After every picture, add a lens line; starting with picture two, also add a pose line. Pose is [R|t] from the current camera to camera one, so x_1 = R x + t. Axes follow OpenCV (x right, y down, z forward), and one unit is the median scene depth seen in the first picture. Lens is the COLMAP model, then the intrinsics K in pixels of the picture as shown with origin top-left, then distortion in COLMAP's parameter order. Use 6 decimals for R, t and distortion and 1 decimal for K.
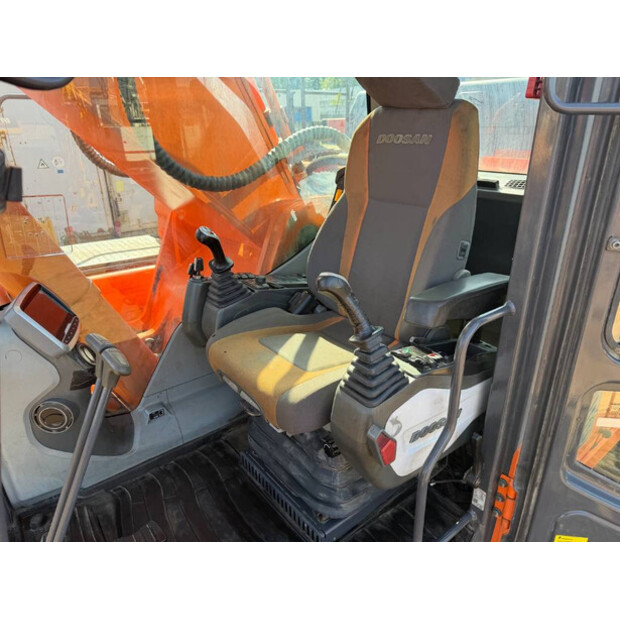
lens RADIAL K [[436.6, 0, 315.0], [0, 436.6, 310.9], [0, 0, 1]] dist [0.041275, -0.039512]
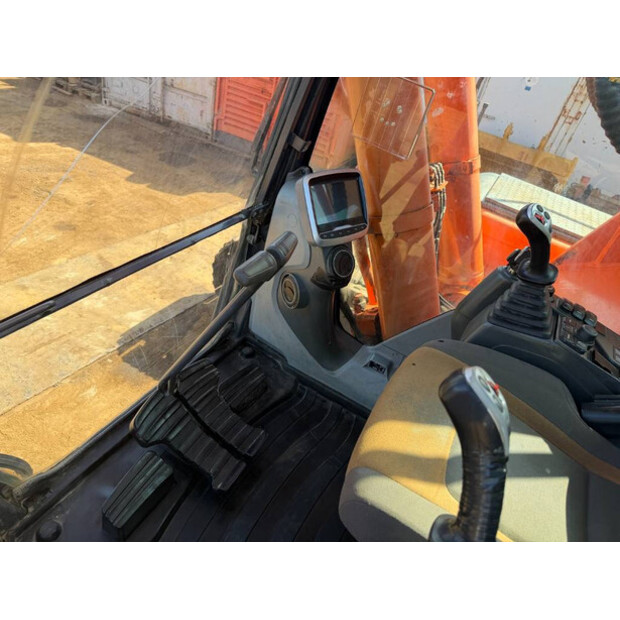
lens RADIAL K [[436.6, 0, 304.5], [0, 436.6, 304.6], [0, 0, 1]] dist [0.041275, -0.039512]
pose [[0.355483, 0.618574, -0.700713, 0.139664], [-0.542031, 0.747179, 0.384612, -0.128790], [0.761469, 0.243085, 0.600896, 0.351922]]
